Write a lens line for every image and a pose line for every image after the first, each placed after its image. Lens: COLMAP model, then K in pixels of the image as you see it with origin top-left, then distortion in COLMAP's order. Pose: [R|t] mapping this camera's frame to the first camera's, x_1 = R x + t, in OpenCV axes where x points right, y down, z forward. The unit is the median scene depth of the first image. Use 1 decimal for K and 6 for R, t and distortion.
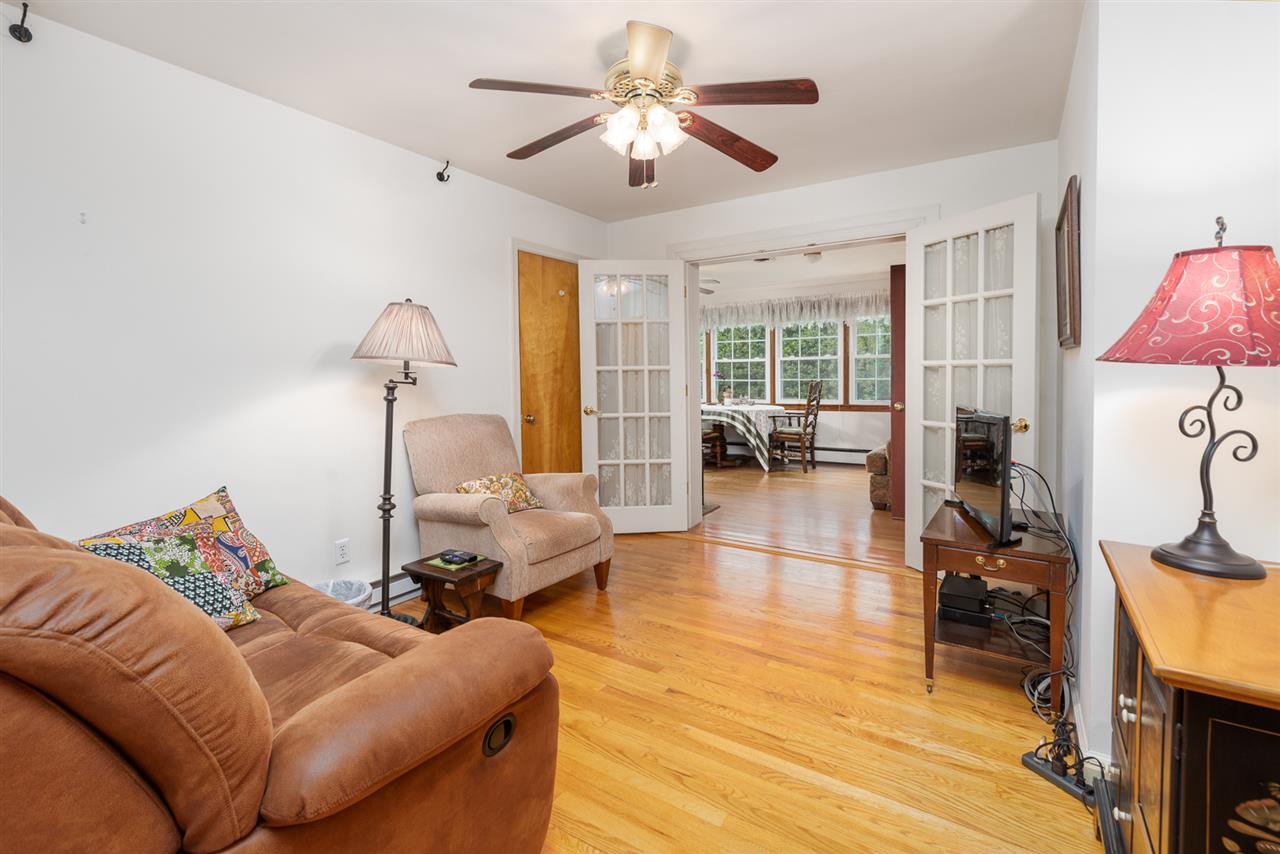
lens RADIAL K [[577.0, 0, 620.4], [0, 577.0, 401.6], [0, 0, 1]] dist [-0.000462, -0.000116]
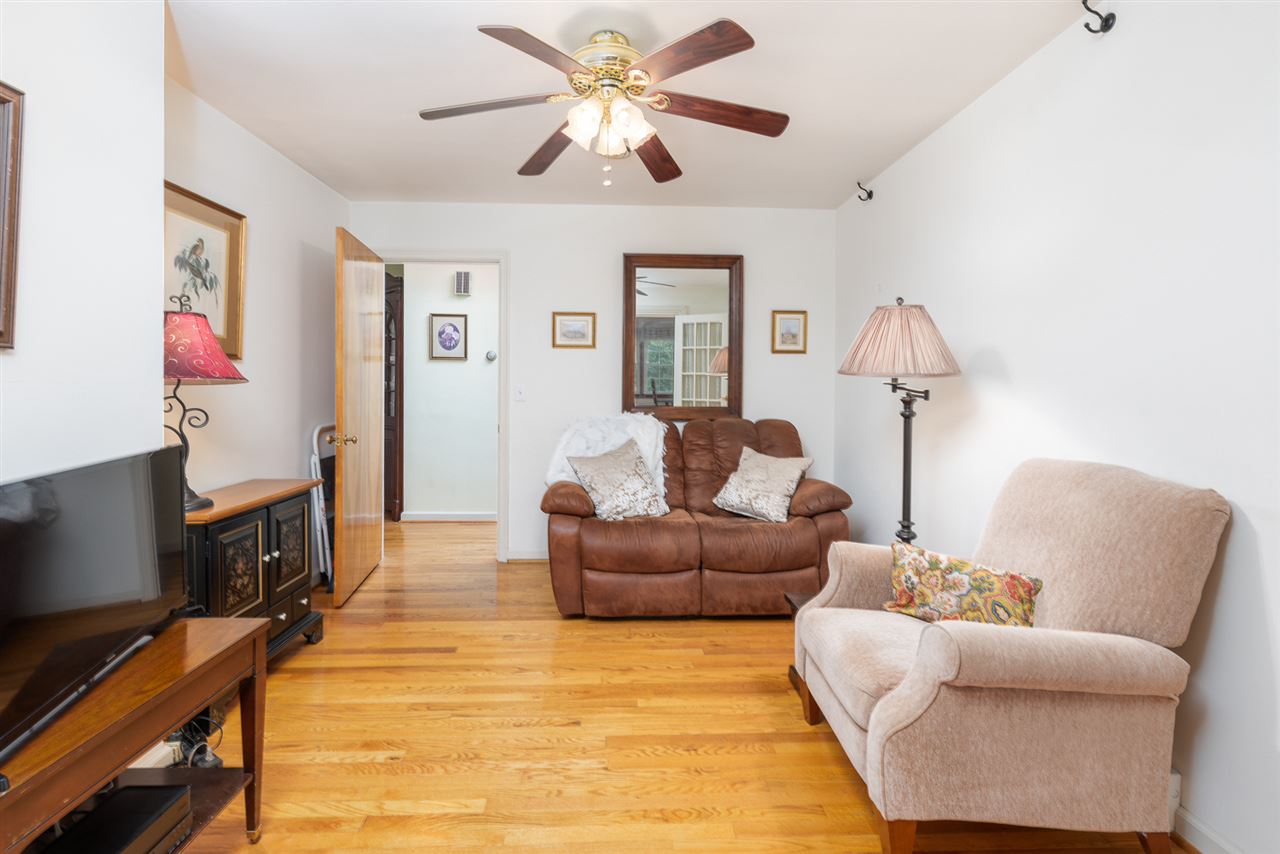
lens RADIAL K [[577.0, 0, 620.4], [0, 577.0, 401.6], [0, 0, 1]] dist [-0.000462, -0.000116]
pose [[-0.821231, -0.001813, -0.570593, 0.468617], [-0.019276, 0.999512, 0.024568, -0.037813], [0.570270, 0.031175, -0.820865, 1.488763]]
